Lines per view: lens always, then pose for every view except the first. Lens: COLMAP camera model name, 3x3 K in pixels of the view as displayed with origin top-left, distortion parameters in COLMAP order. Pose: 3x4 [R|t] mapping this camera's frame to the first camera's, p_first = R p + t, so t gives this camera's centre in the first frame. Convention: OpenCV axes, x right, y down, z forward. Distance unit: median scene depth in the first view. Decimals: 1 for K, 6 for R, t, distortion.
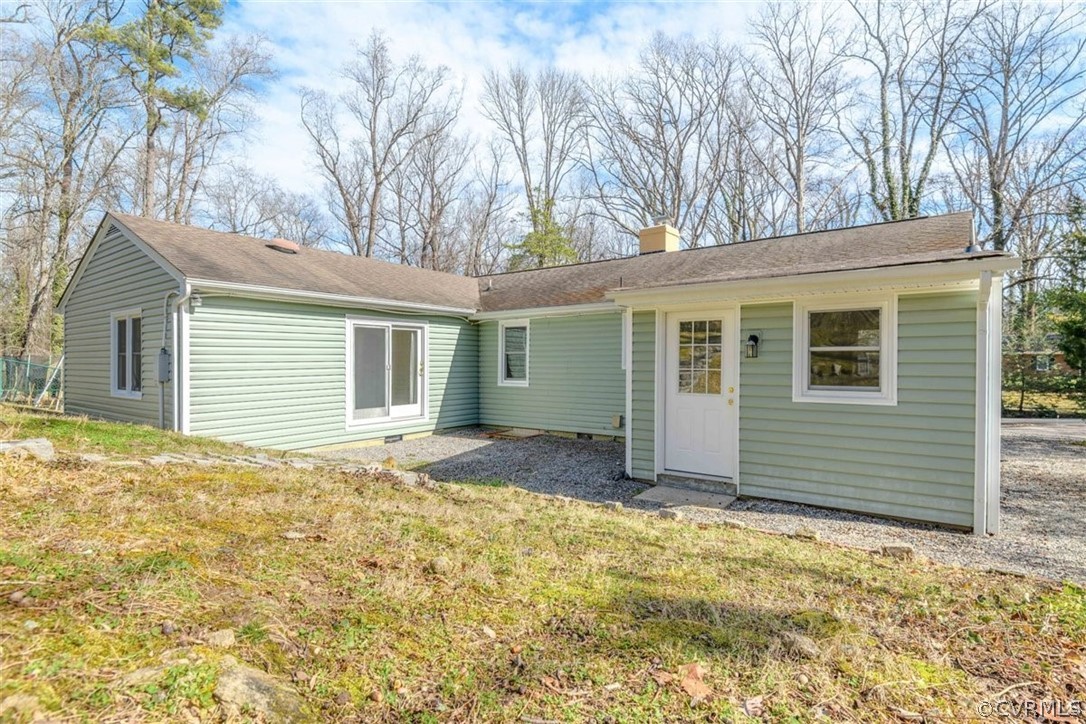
lens RADIAL K [[496.9, 0, 540.9], [0, 496.9, 359.2], [0, 0, 1]] dist [0.038214, -0.026358]
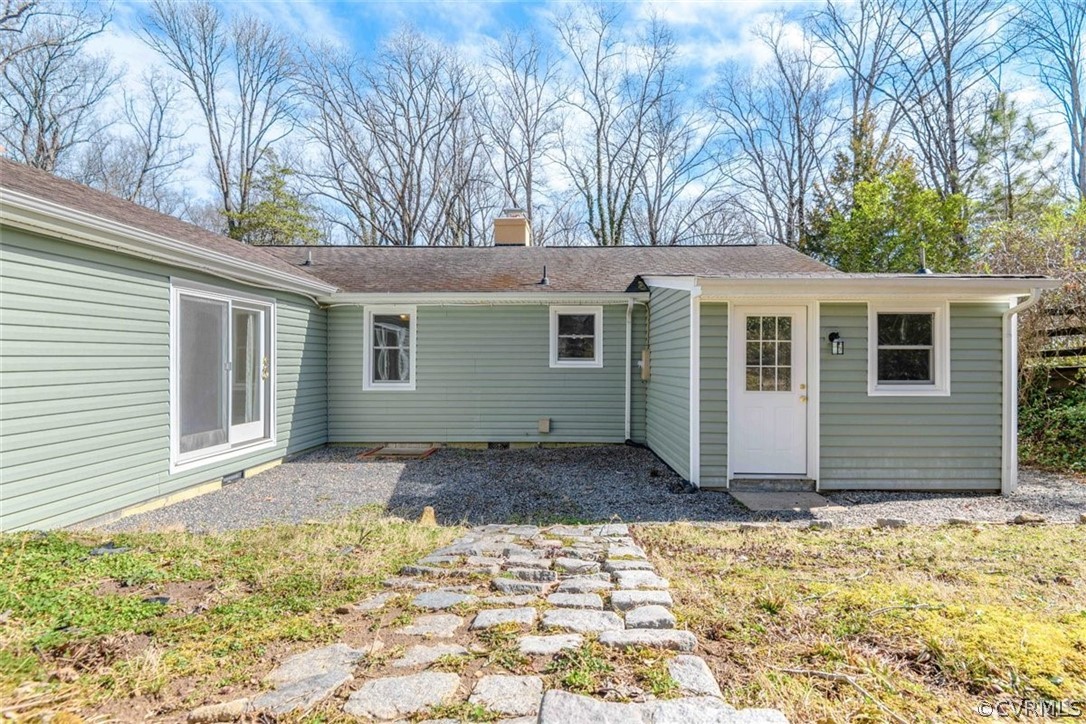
lens RADIAL K [[496.9, 0, 540.9], [0, 496.9, 359.2], [0, 0, 1]] dist [0.038214, -0.026358]
pose [[0.834176, 0.007511, 0.551448, -0.350436], [-0.006234, 0.999972, -0.004190, 0.007964], [-0.551464, 0.000057, 0.834199, 0.255909]]
